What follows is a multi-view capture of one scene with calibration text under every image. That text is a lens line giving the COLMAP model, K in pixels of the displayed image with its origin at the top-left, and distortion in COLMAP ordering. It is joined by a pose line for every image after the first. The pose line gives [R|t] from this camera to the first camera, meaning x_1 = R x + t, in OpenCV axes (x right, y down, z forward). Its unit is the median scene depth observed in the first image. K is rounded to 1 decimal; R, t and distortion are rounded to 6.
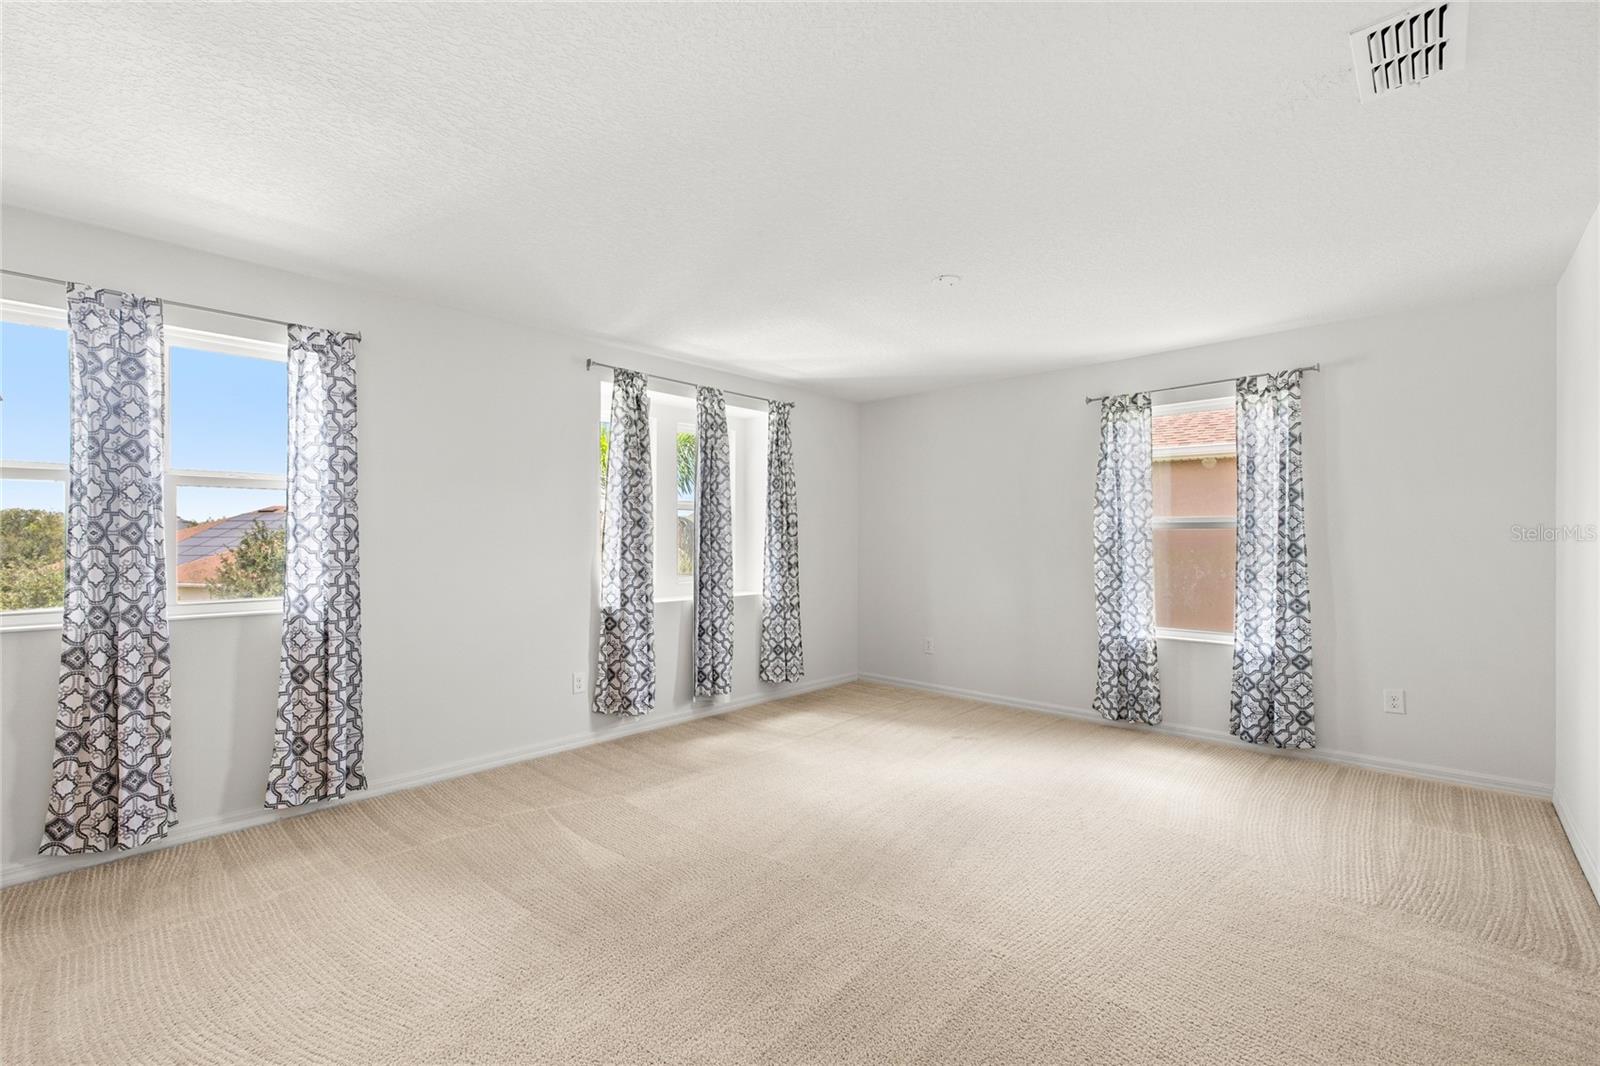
lens RADIAL K [[687.4, 0, 789.6], [0, 687.4, 544.1], [0, 0, 1]] dist [0.012178, 0.001280]
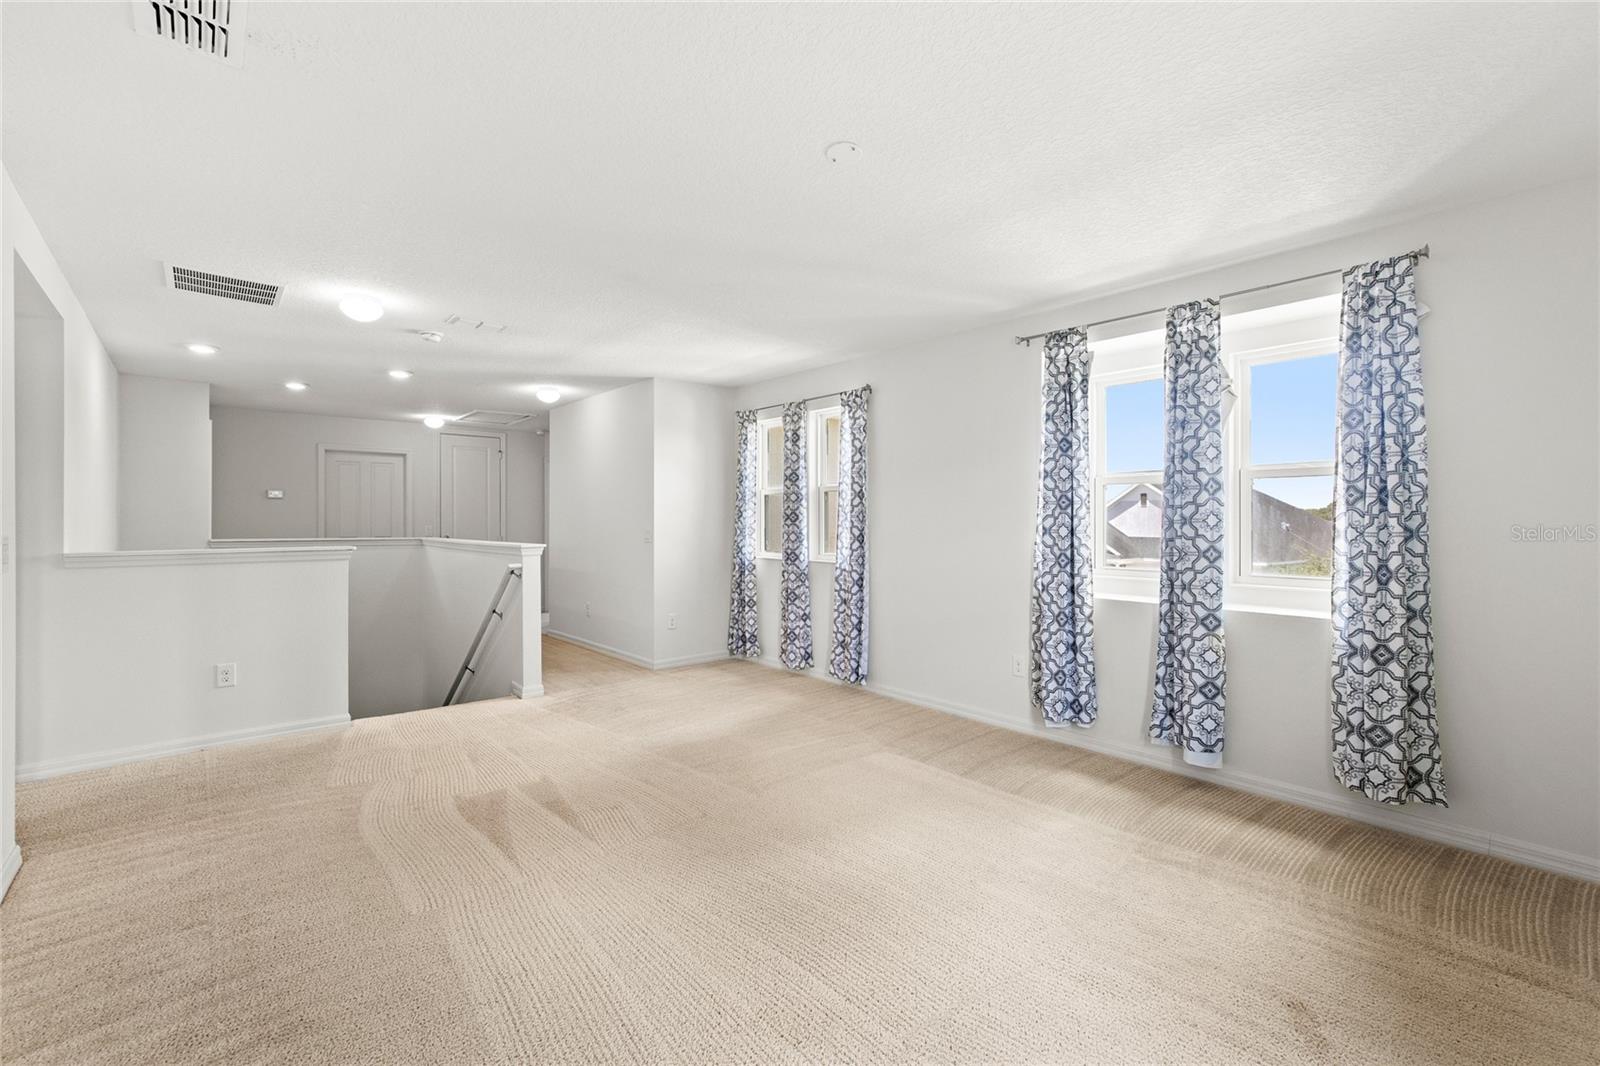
lens RADIAL K [[687.4, 0, 803.7], [0, 687.4, 524.6], [0, 0, 1]] dist [0.012178, 0.001280]
pose [[-0.085984, 0.002112, -0.996294, 0.686591], [-0.015260, 0.999878, 0.003436, -0.000281], [0.996180, 0.015499, -0.085942, 0.756143]]
